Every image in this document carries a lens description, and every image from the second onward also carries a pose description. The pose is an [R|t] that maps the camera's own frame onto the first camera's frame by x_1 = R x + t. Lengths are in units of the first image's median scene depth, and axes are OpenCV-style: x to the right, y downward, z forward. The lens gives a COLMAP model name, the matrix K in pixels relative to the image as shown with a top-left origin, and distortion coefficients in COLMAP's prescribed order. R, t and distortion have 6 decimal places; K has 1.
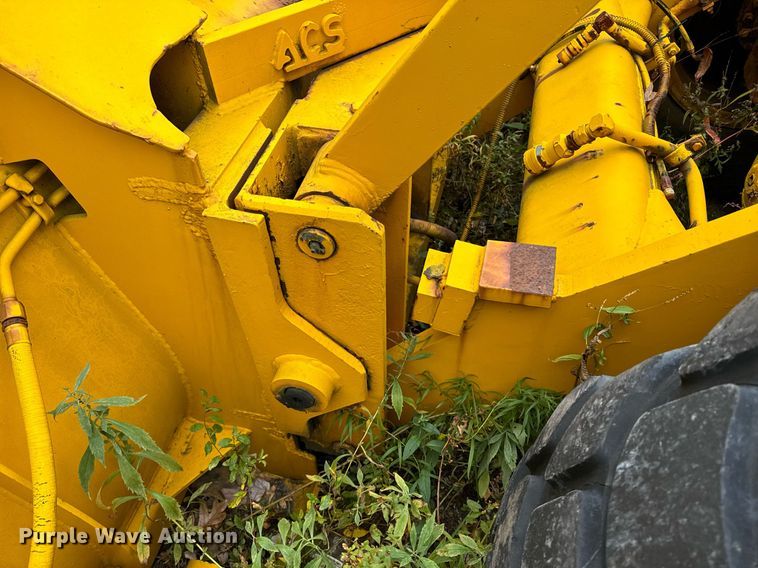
lens RADIAL K [[545.2, 0, 380.0], [0, 545.2, 287.8], [0, 0, 1]] dist [0.001048, -0.001597]
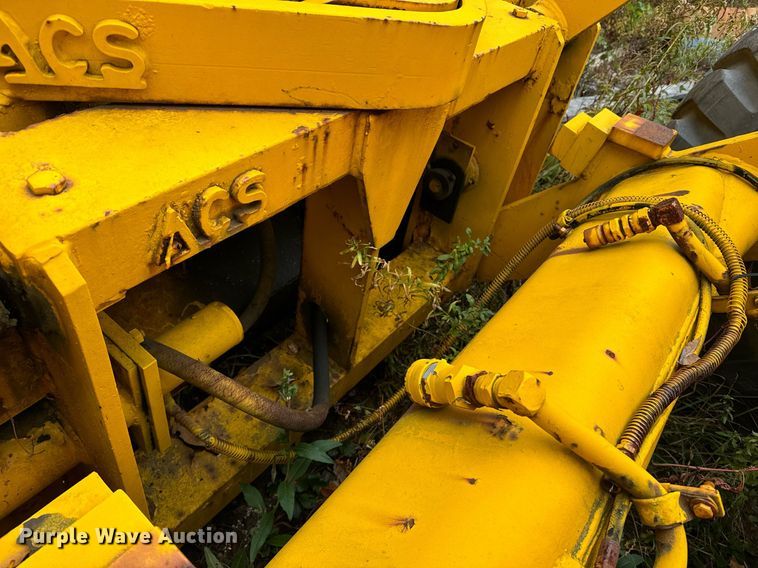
lens RADIAL K [[545.2, 0, 379.3], [0, 545.2, 279.5], [0, 0, 1]] dist [0.001048, -0.001597]
pose [[0.895928, 0.407048, -0.177832, 0.271185], [-0.425560, 0.901301, -0.080964, -0.240318], [0.127324, 0.148216, 0.980725, 0.376591]]
